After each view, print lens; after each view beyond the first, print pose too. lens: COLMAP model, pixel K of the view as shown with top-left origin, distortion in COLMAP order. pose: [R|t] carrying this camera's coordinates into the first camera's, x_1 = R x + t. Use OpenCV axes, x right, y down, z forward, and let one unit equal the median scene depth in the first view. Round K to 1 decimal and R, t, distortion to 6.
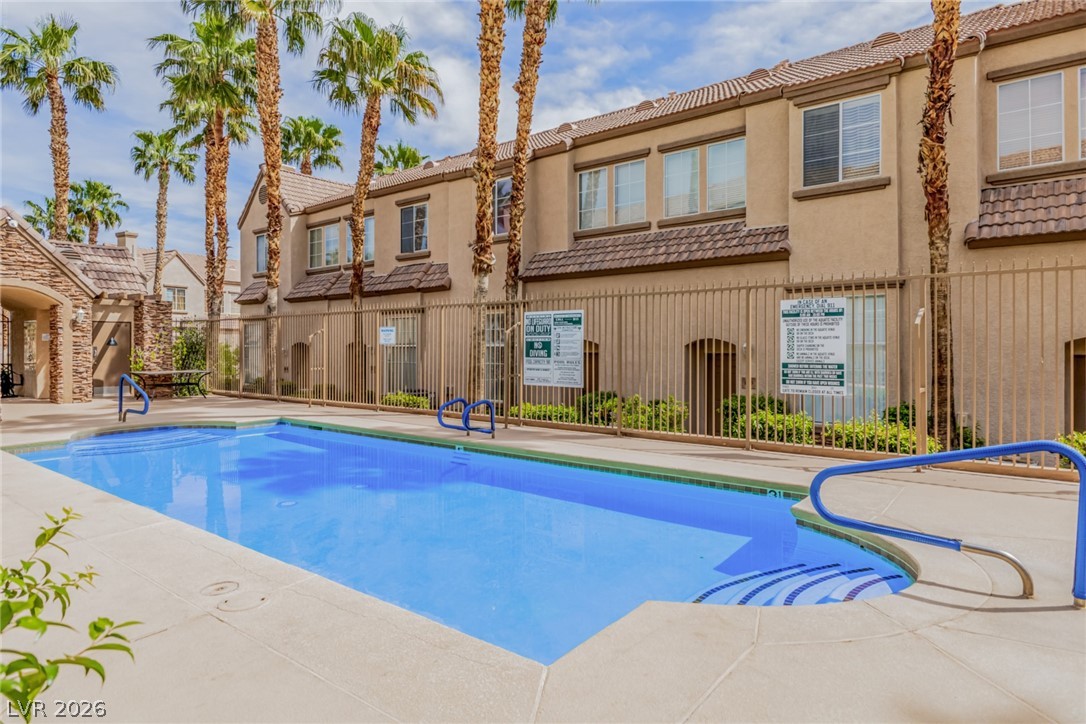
lens RADIAL K [[637.0, 0, 538.6], [0, 637.0, 346.5], [0, 0, 1]] dist [0.003274, 0.000301]
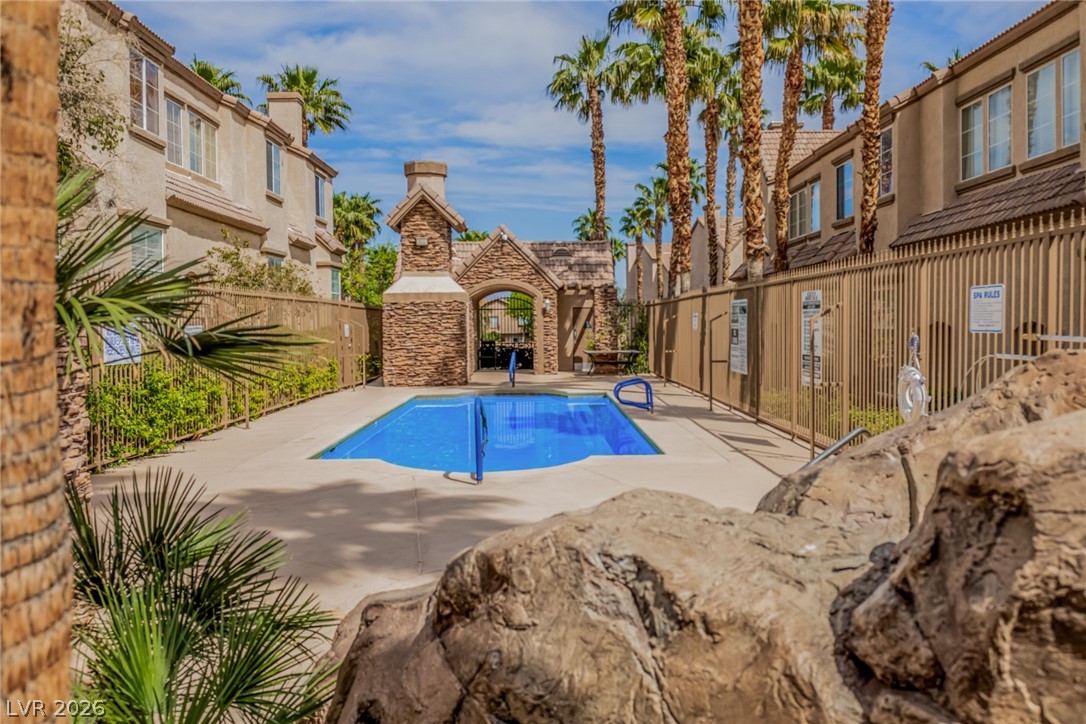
lens RADIAL K [[890.7, 0, 549.5], [0, 890.7, 356.6], [0, 0, 1]] dist [-0.007926, -0.002097]
pose [[0.634875, 0.024224, -0.772235, 0.596955], [0.009089, 0.999205, 0.038815, -0.014255], [0.772561, -0.031661, 0.634150, -0.097371]]
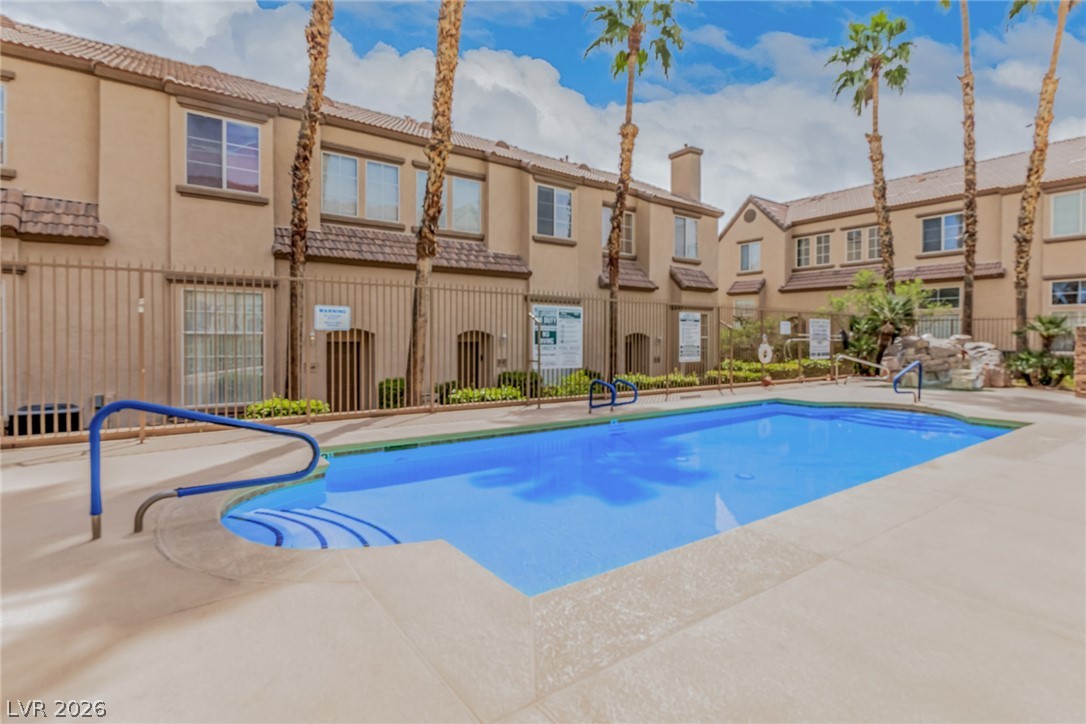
lens RADIAL K [[537.4, 0, 493.4], [0, 537.4, 347.6], [0, 0, 1]] dist [0.005502, 0.000249]
pose [[0.286499, -0.015407, 0.957957, -0.625067], [-0.009416, 0.999777, 0.018895, 0.003107], [-0.958034, -0.014433, 0.286290, 0.511681]]
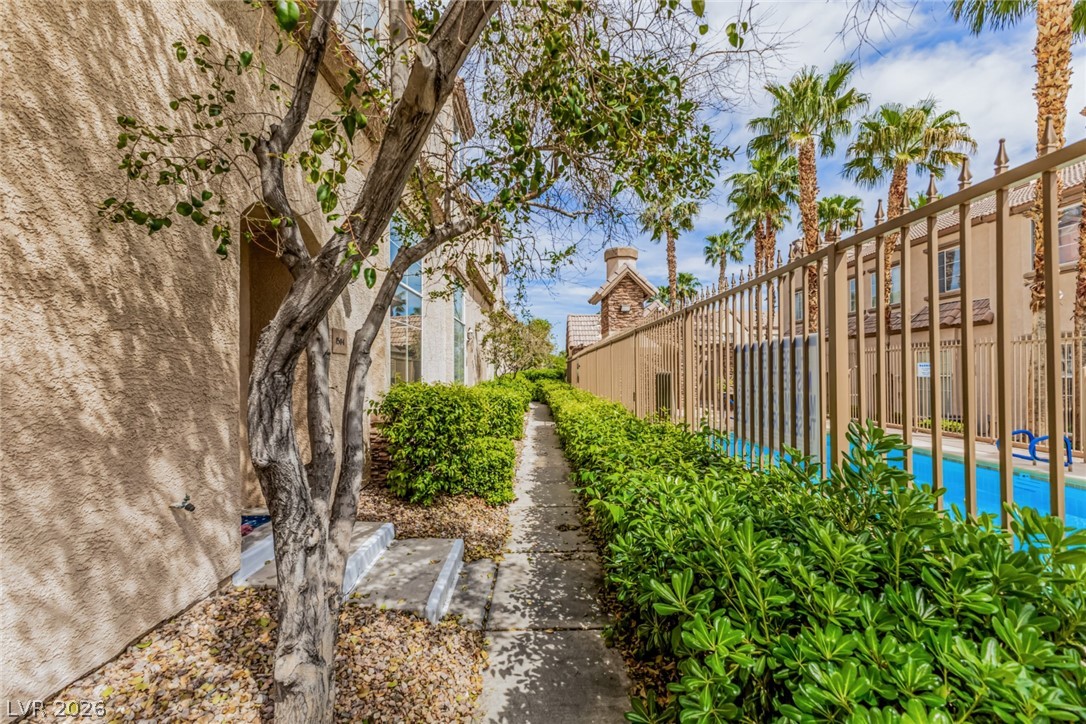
lens RADIAL K [[463.6, 0, 535.7], [0, 463.6, 366.7], [0, 0, 1]] dist [0.002413, -0.001679]
pose [[0.624431, -0.012192, -0.780984, -0.011821], [0.005182, 0.999921, -0.011466, -0.013347], [0.781062, 0.003113, 0.624445, -0.090734]]
